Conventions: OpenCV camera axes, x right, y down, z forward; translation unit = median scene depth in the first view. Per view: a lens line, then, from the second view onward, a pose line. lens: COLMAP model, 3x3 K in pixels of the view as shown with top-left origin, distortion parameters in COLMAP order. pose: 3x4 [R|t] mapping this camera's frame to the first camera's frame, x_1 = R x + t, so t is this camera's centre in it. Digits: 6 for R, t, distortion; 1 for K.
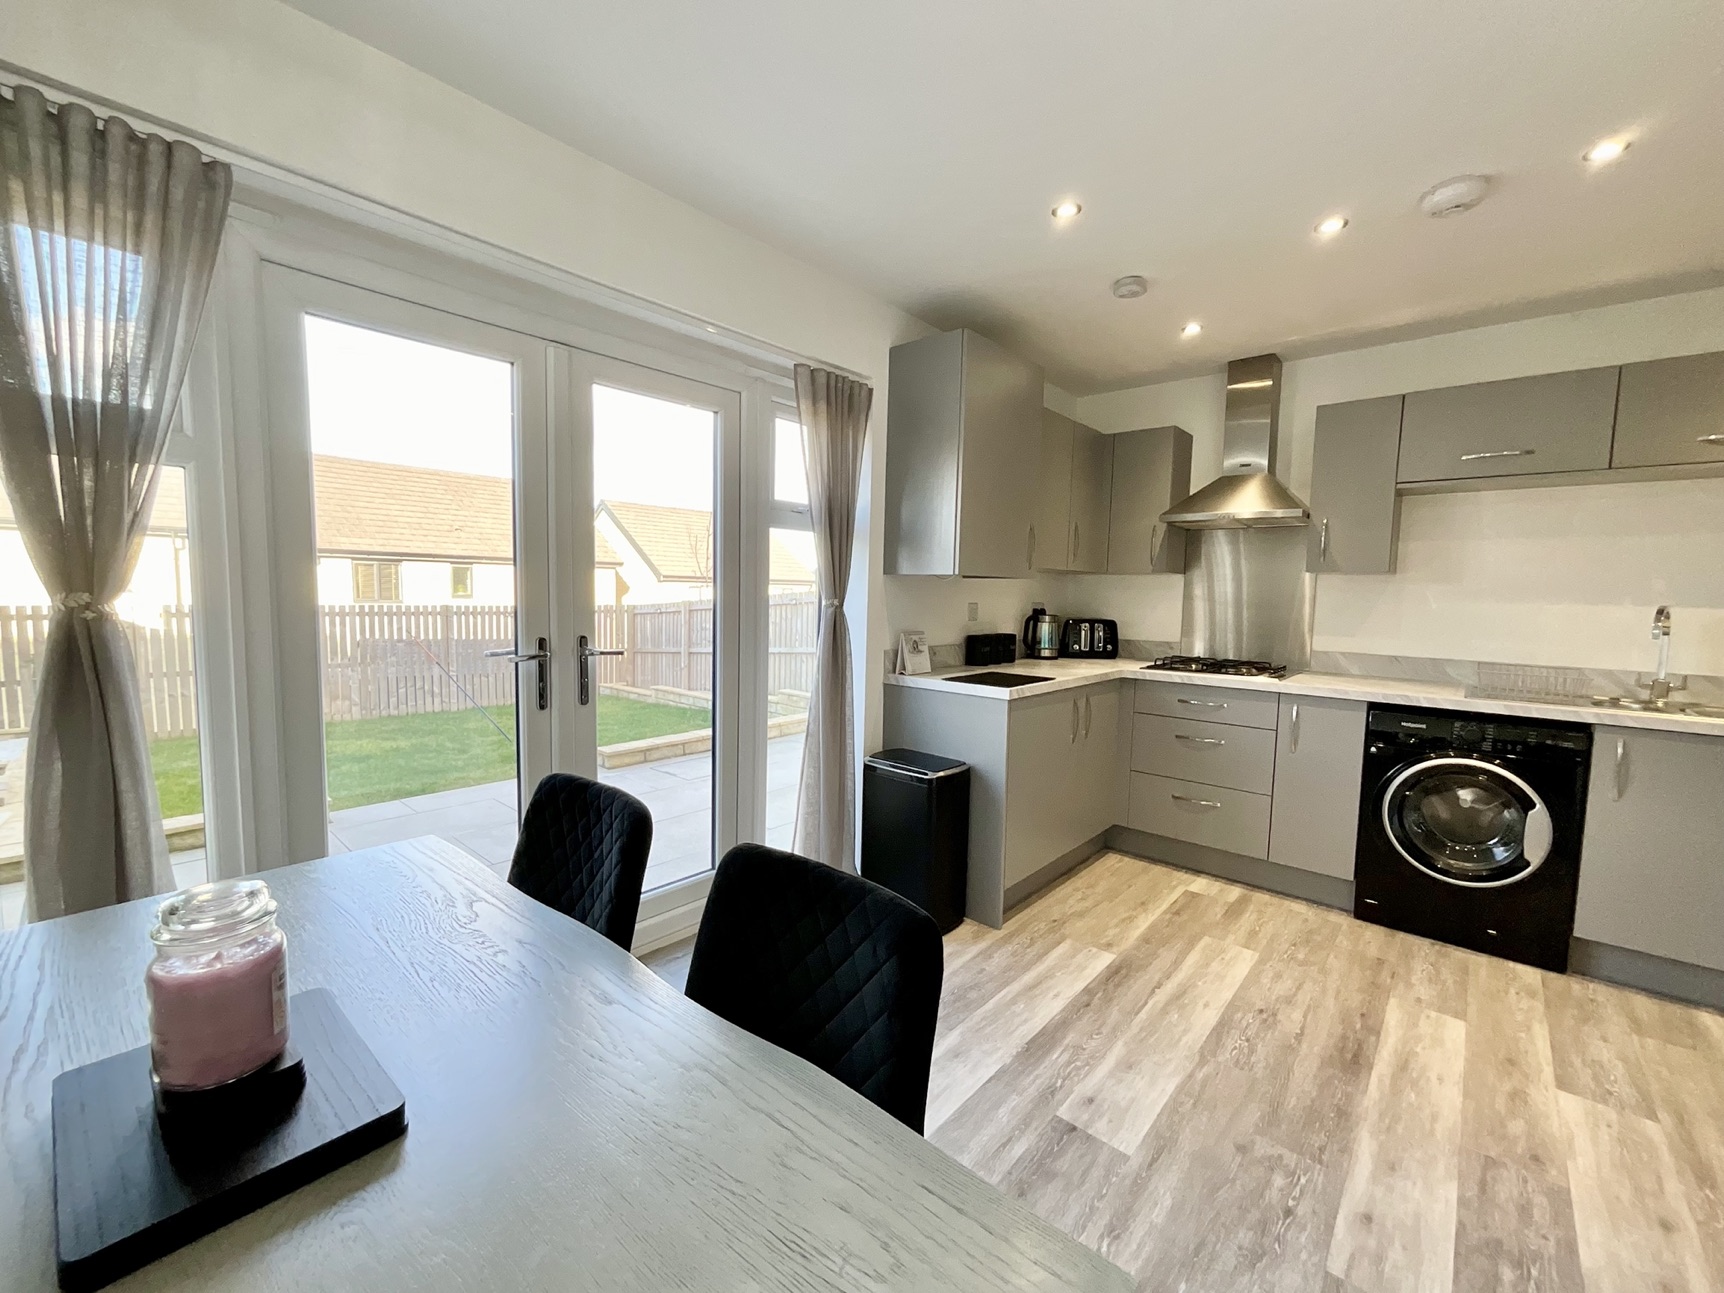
lens RADIAL K [[705.9, 0, 873.1], [0, 705.9, 640.0], [0, 0, 1]] dist [0.004990, -0.000285]
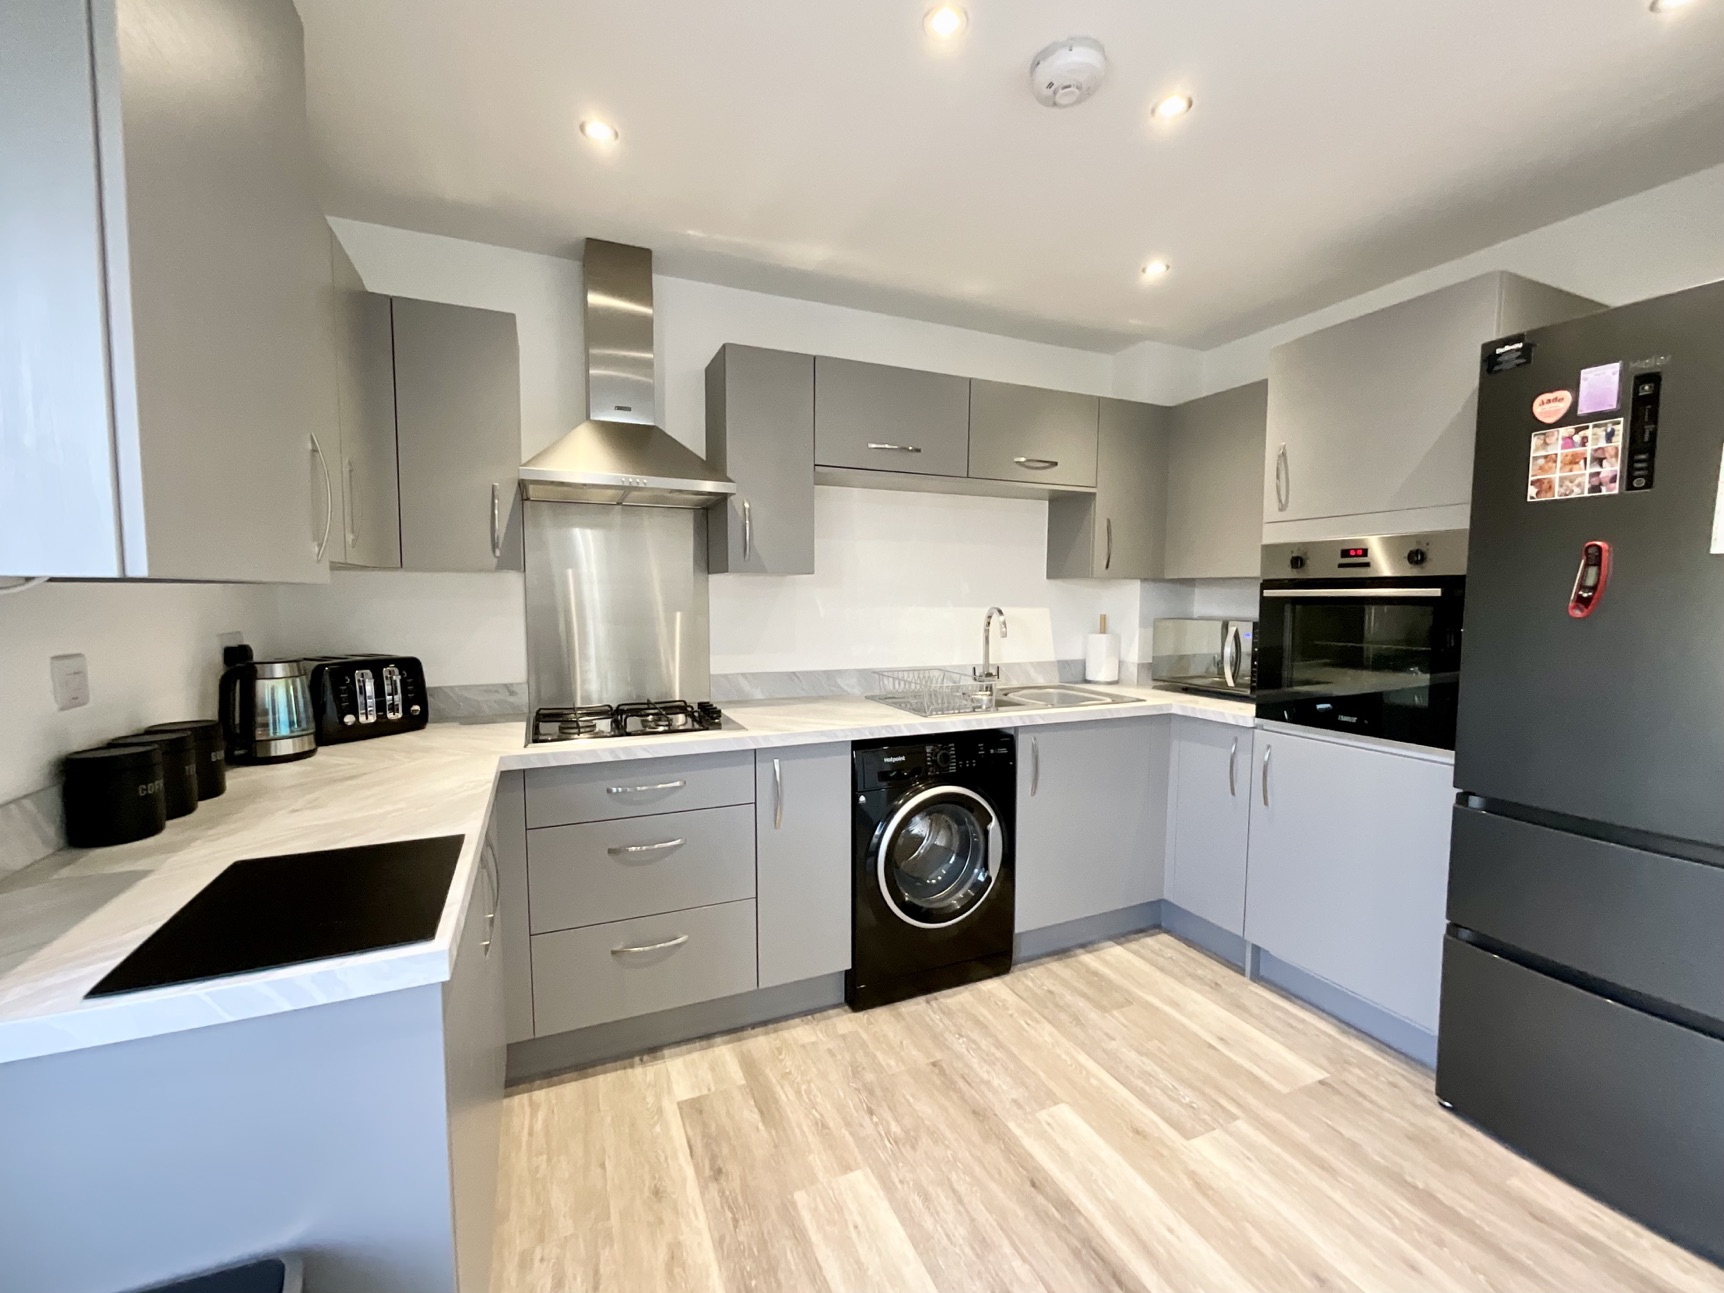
lens RADIAL K [[705.9, 0, 844.4], [0, 705.9, 652.1], [0, 0, 1]] dist [0.004990, -0.000285]
pose [[0.433792, -0.092332, 0.896270, 0.001922], [0.069698, 0.995194, 0.068789, -0.066676], [-0.898313, 0.032628, 0.438142, 0.682743]]
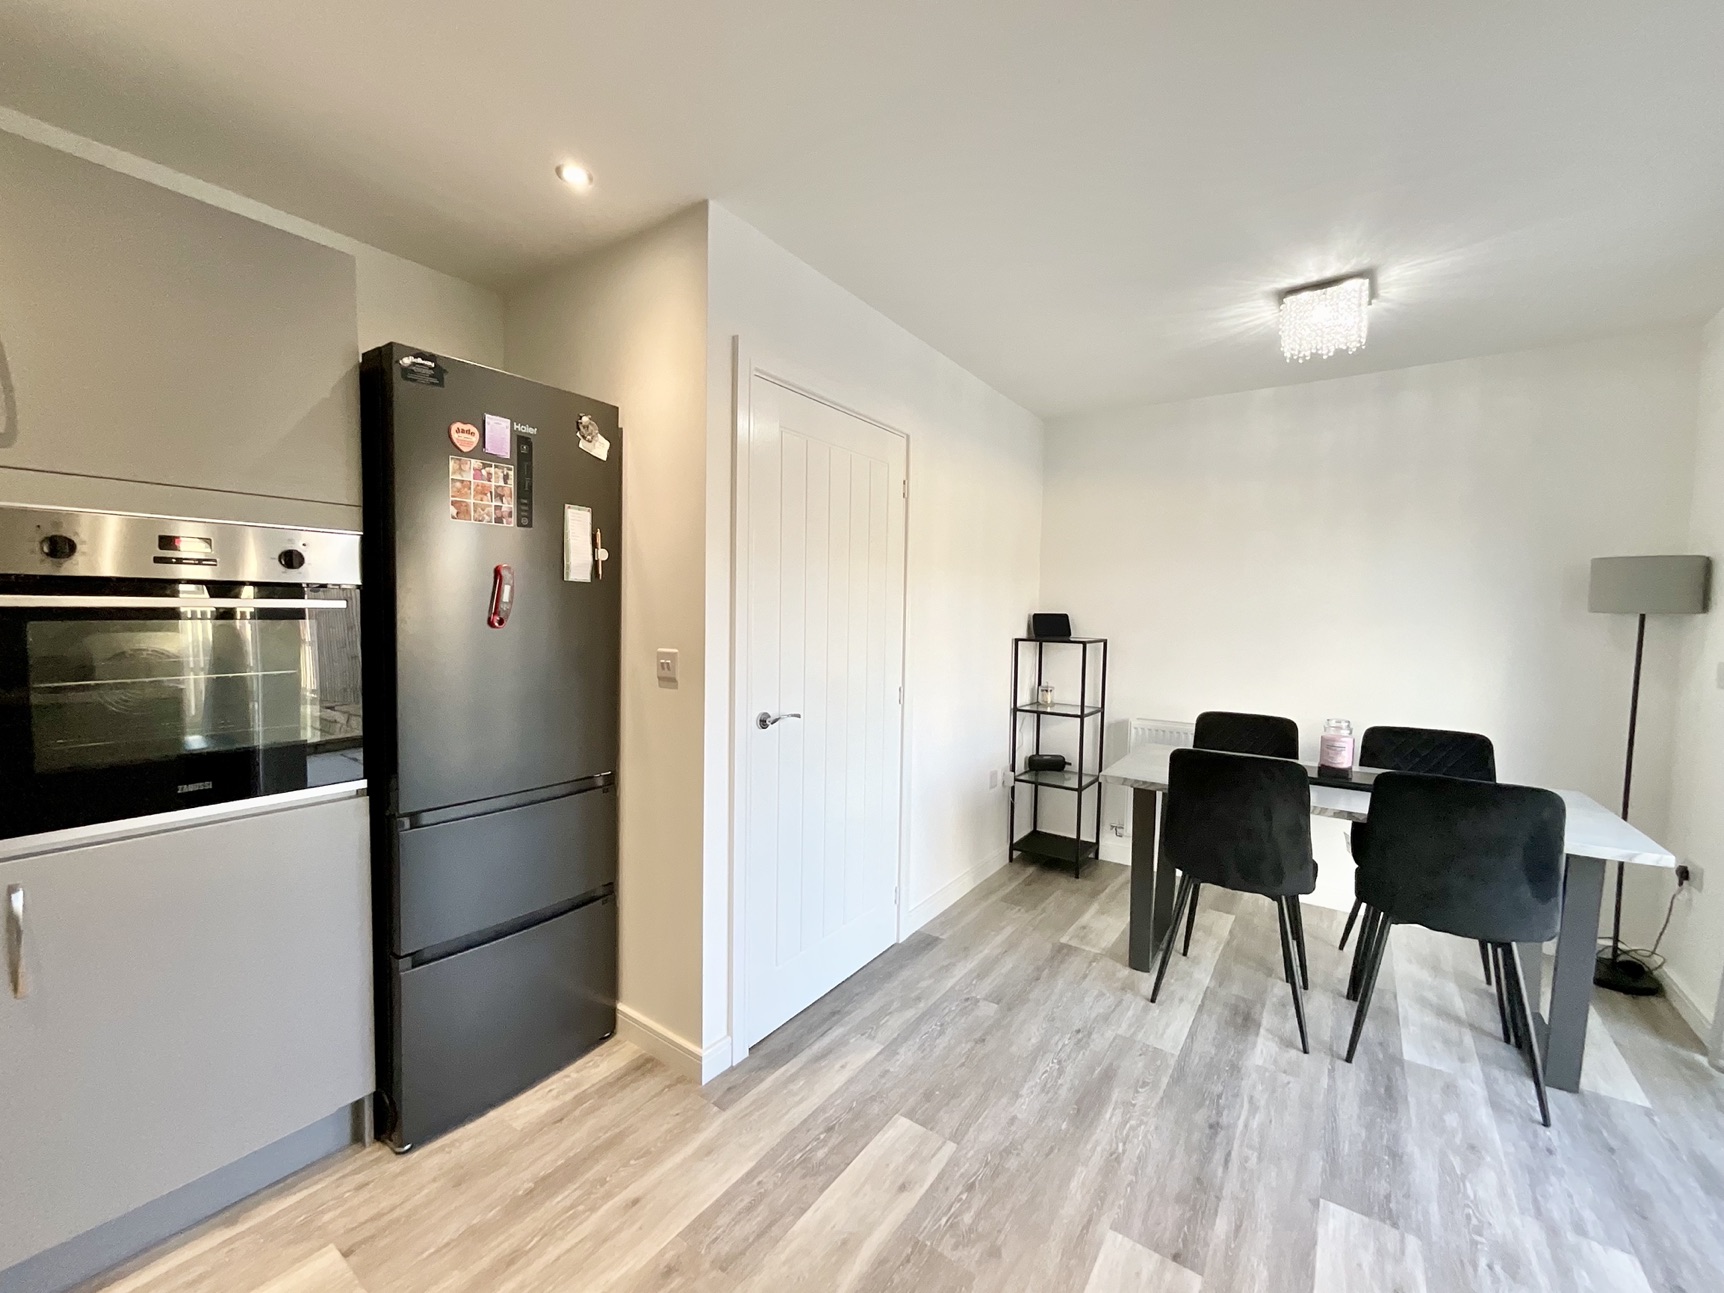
lens RADIAL K [[705.9, 0, 868.9], [0, 705.9, 647.0], [0, 0, 1]] dist [0.004990, -0.000285]
pose [[-0.993255, -0.033741, -0.110937, 0.498203], [-0.047660, 0.990972, 0.125312, -0.096547], [0.105707, 0.129754, -0.985896, 1.097660]]
